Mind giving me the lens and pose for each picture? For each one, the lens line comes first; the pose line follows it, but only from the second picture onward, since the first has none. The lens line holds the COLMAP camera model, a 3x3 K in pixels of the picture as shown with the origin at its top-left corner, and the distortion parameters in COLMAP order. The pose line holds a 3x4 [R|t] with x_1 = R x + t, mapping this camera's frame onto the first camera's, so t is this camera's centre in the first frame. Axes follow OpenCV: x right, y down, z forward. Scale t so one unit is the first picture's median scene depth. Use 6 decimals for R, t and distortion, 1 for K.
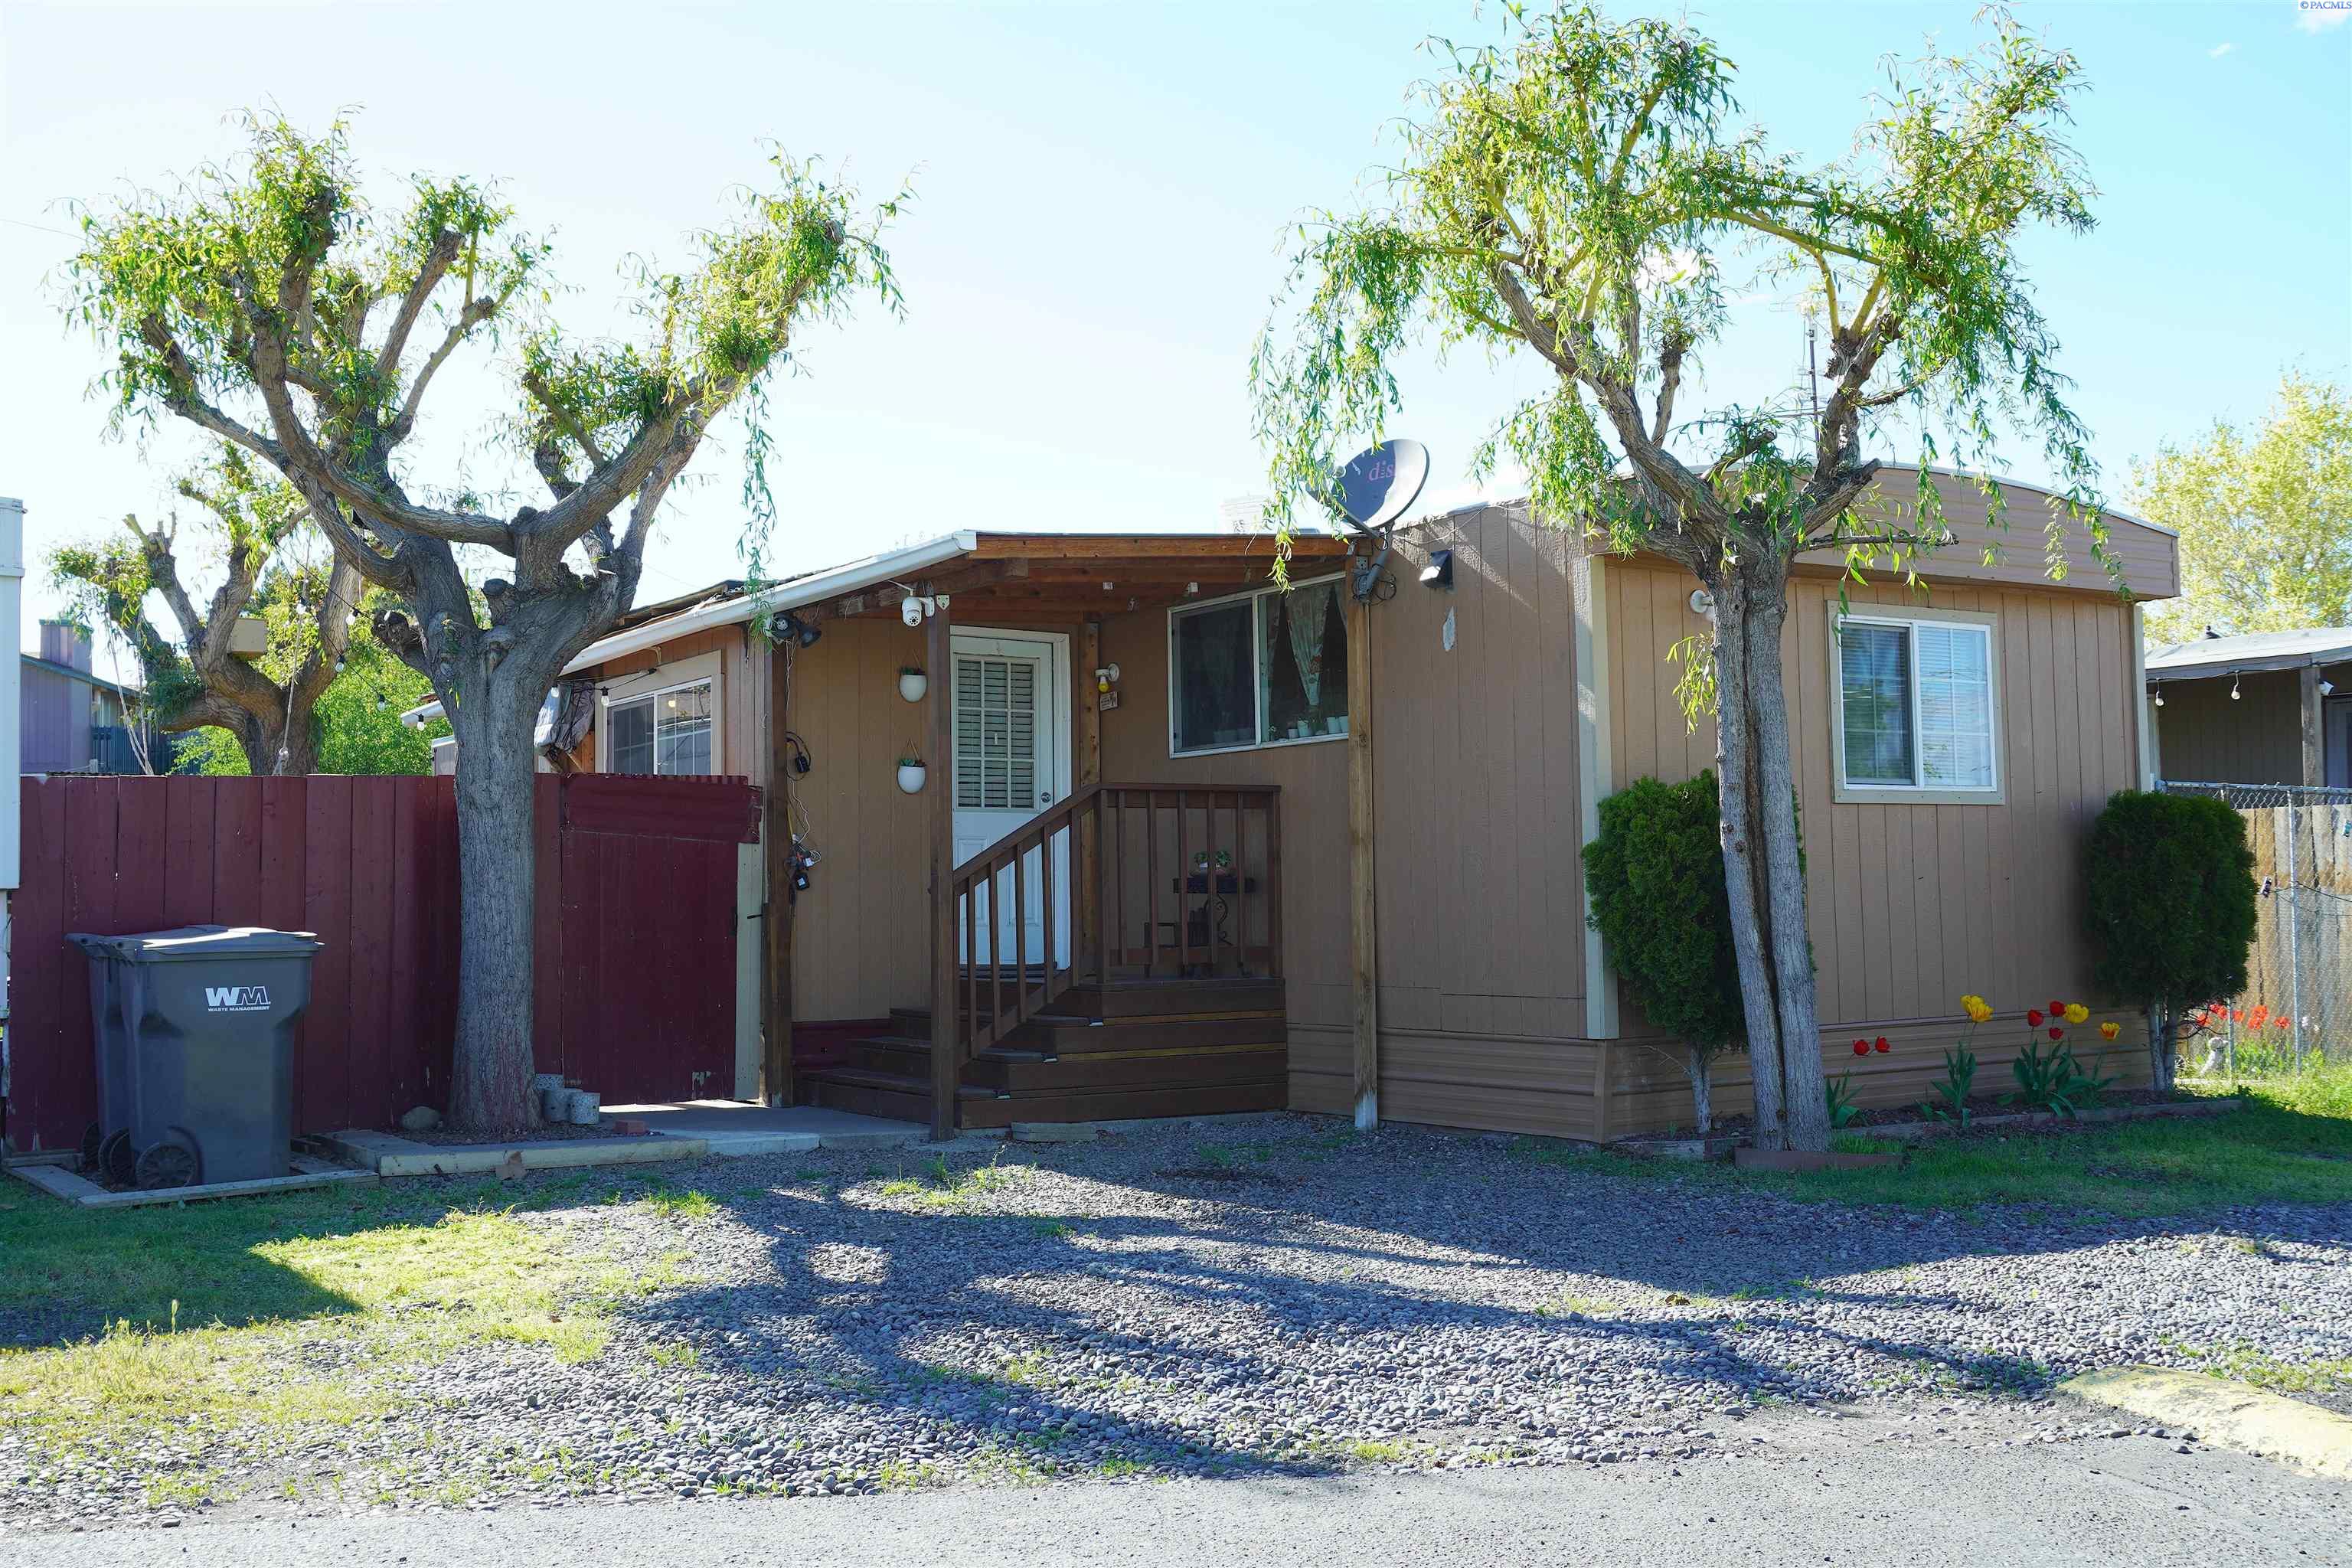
lens RADIAL K [[2461.8, 0, 1175.3], [0, 2461.8, 773.1], [0, 0, 1]] dist [-0.066596, 0.000000]
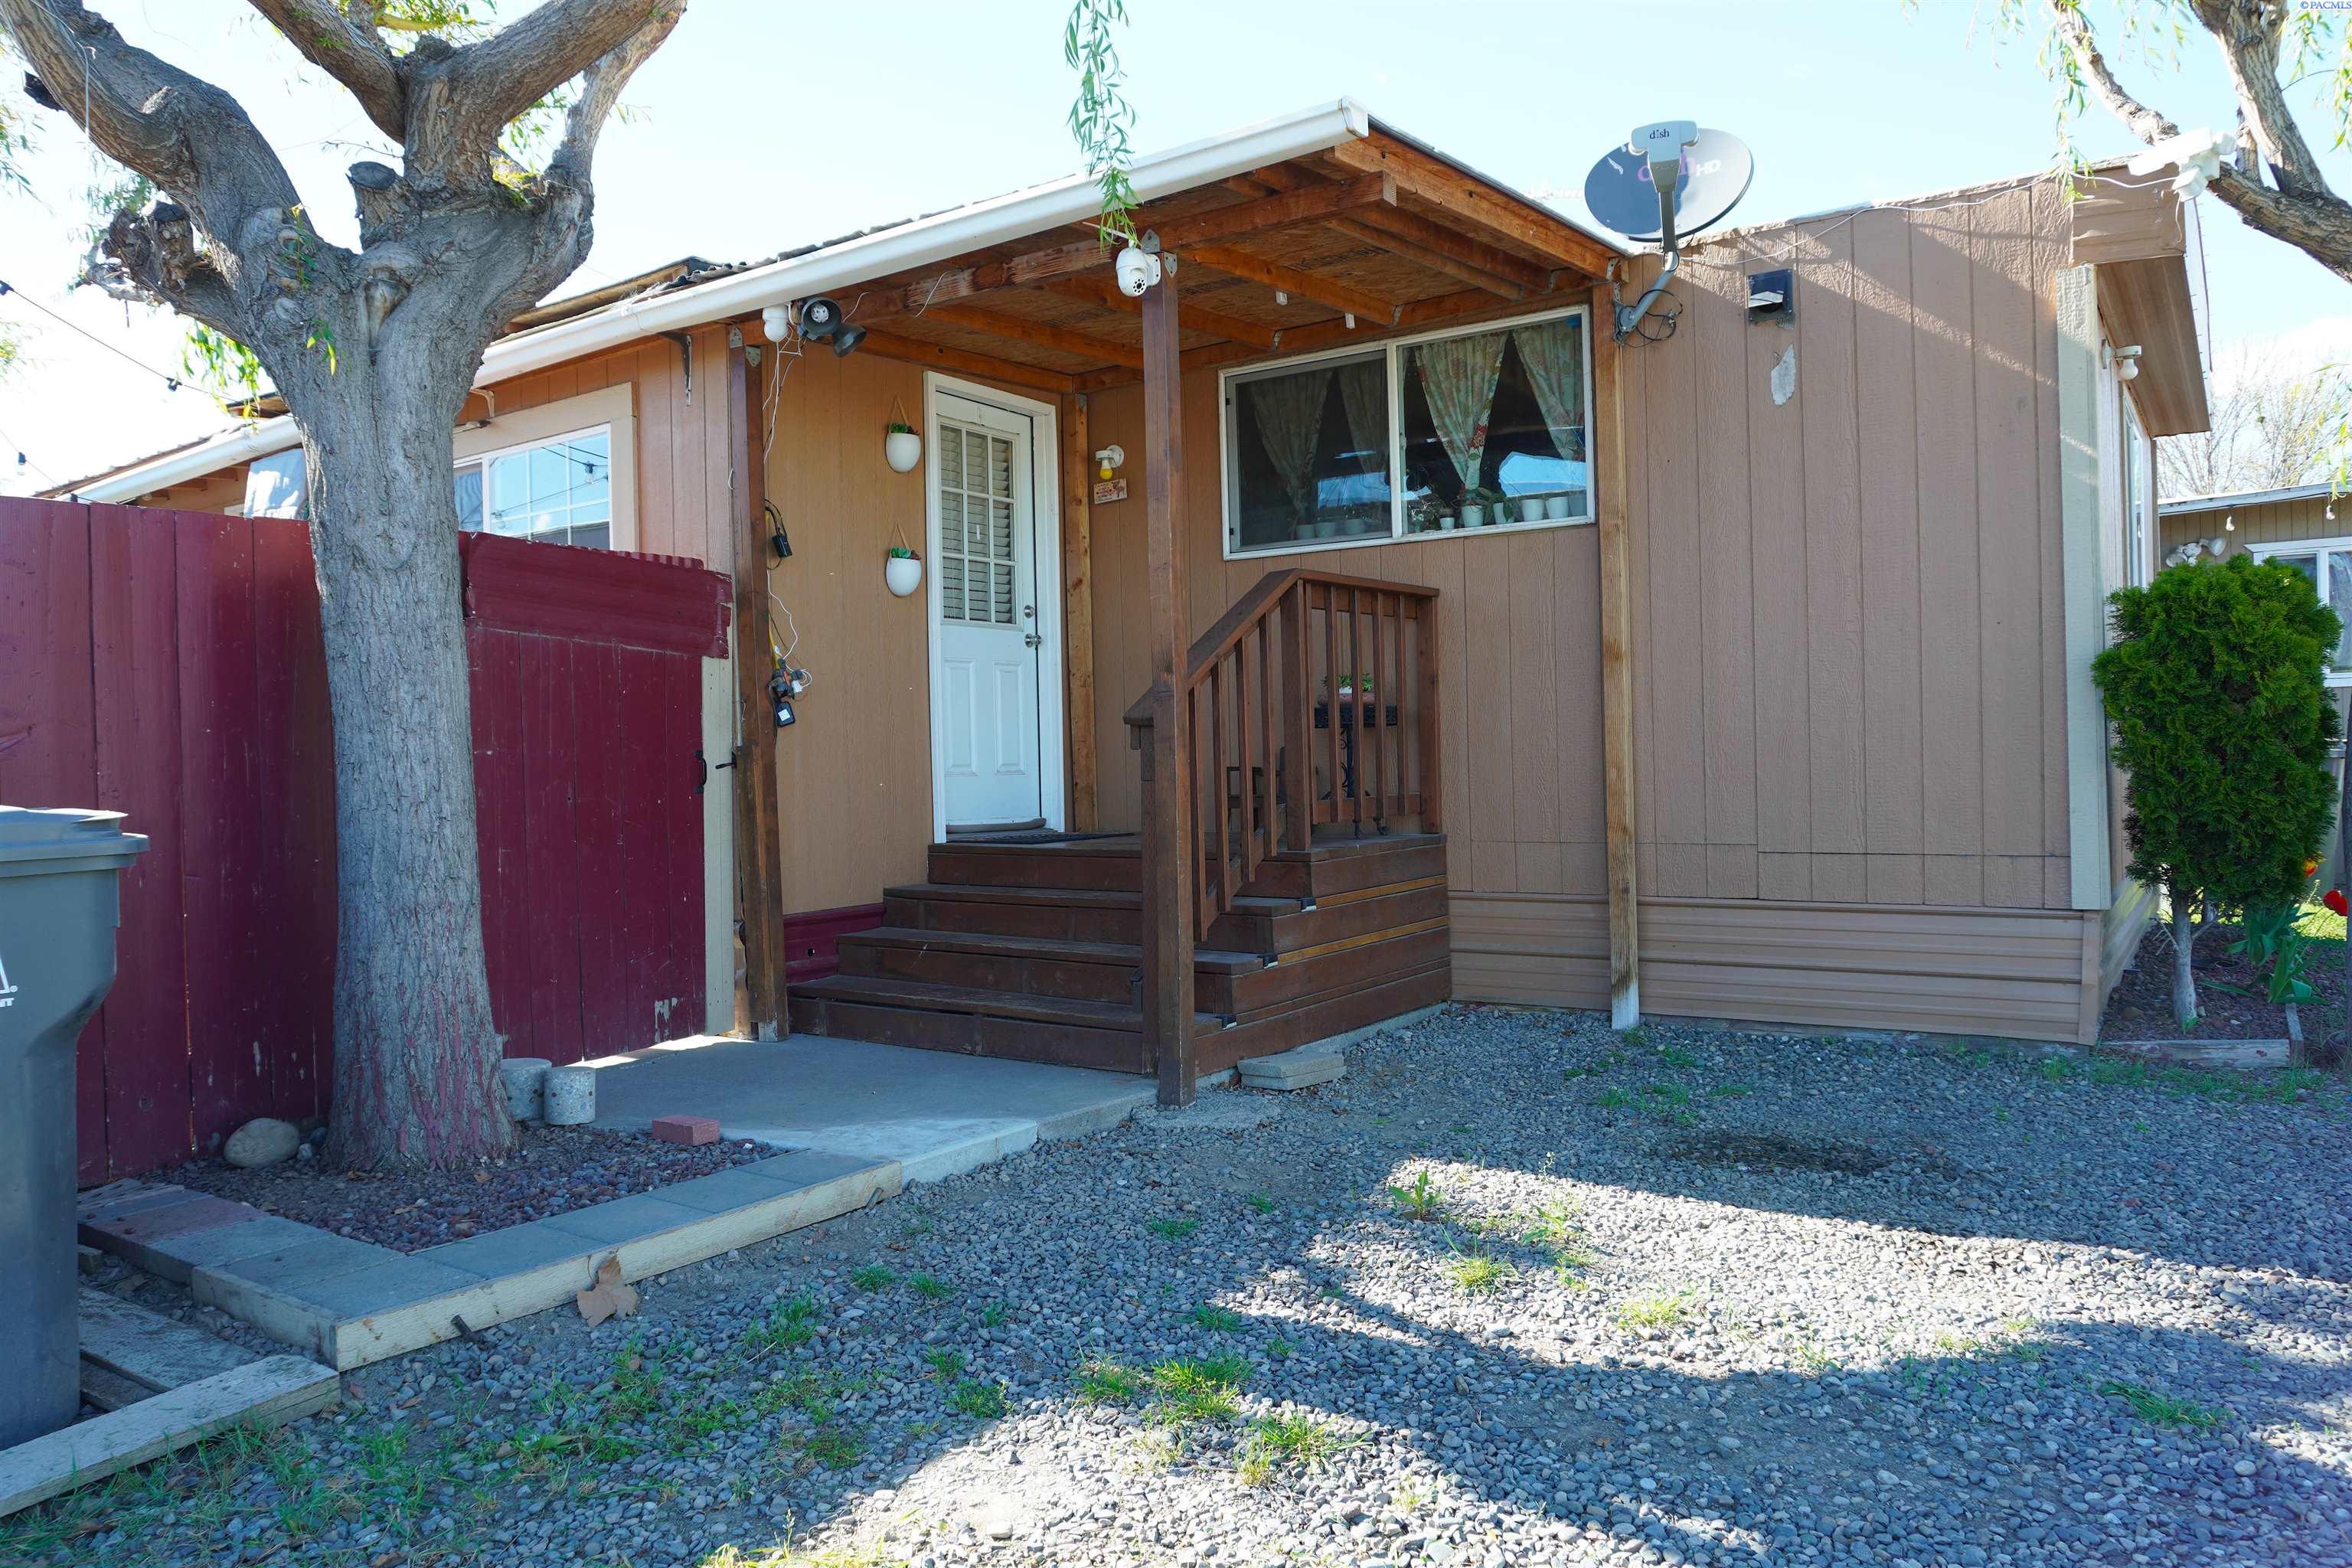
lens RADIAL K [[1645.4, 0, 1179.5], [0, 1645.4, 790.4], [0, 0, 1]] dist [-0.056584, 0.011872]
pose [[0.923978, -0.017755, 0.382032, -0.248226], [-0.009975, 0.997463, 0.070485, 0.034830], [-0.382314, -0.068937, 0.921457, 0.578794]]
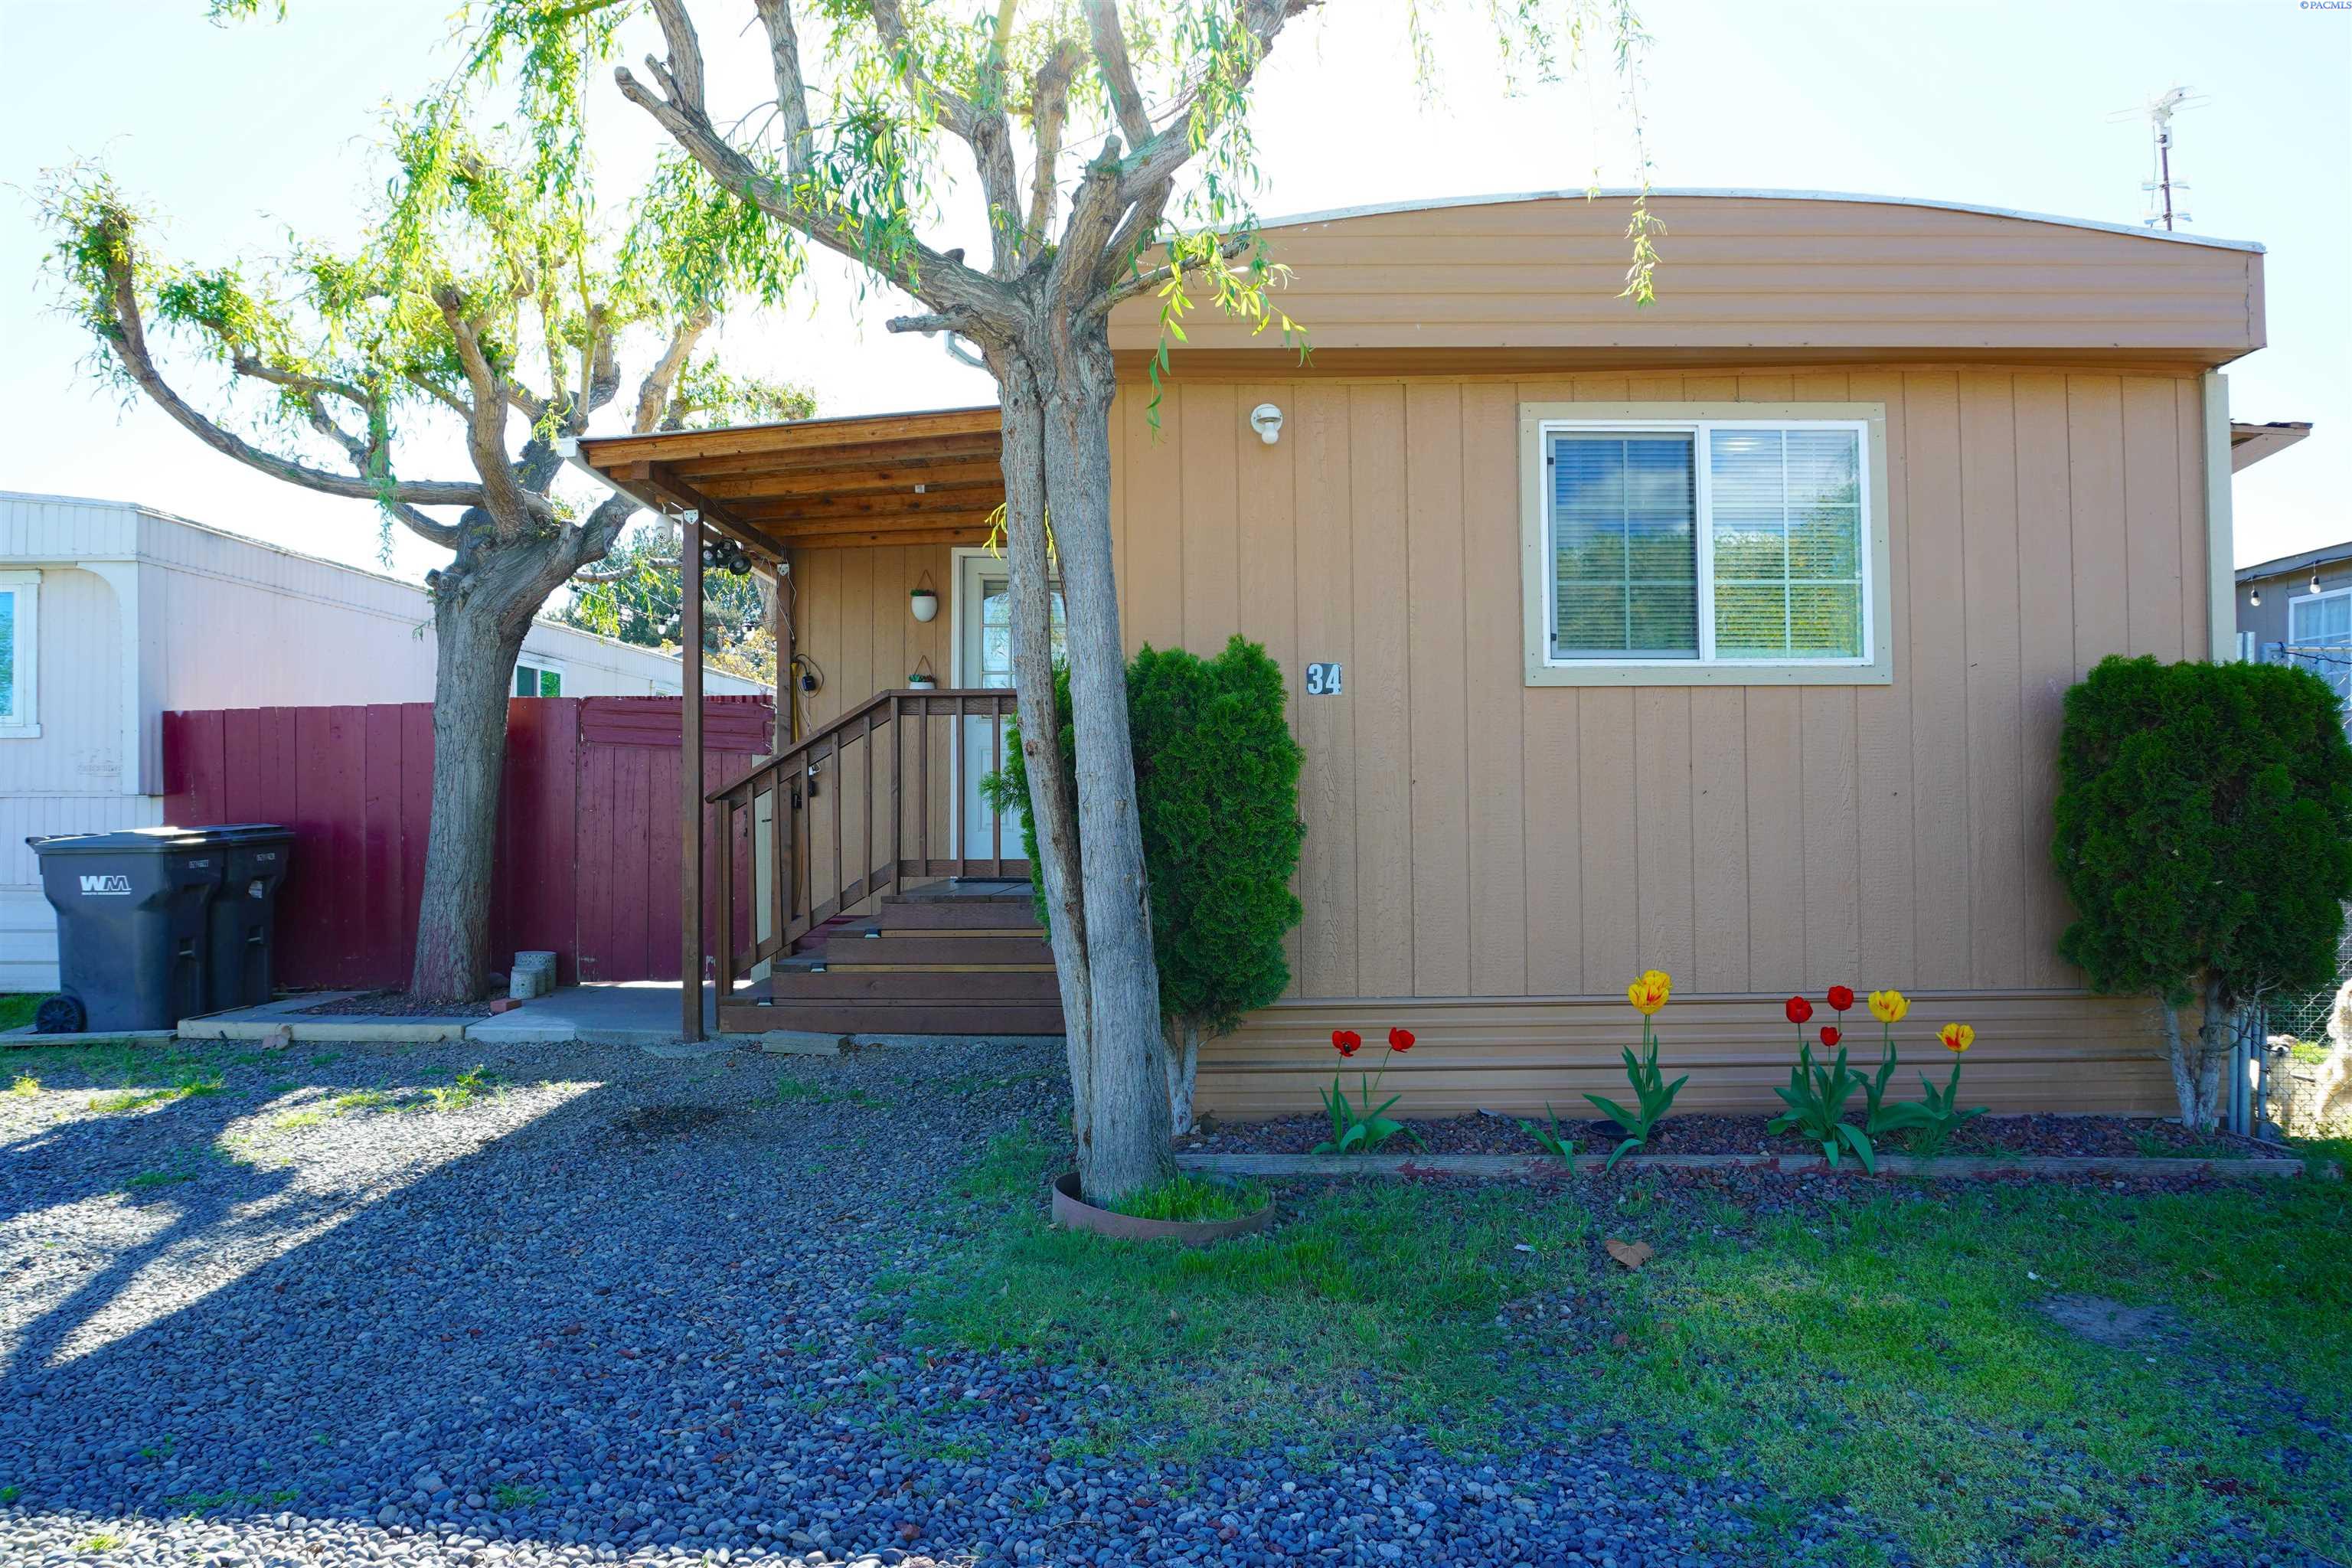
lens RADIAL K [[1645.4, 0, 1176.0], [0, 1645.4, 790.6], [0, 0, 1]] dist [-0.056584, 0.011872]
pose [[0.827701, 0.004160, -0.561154, 0.438387], [0.023743, 0.998817, 0.042425, 0.019040], [0.560667, -0.048439, 0.826624, 0.527386]]
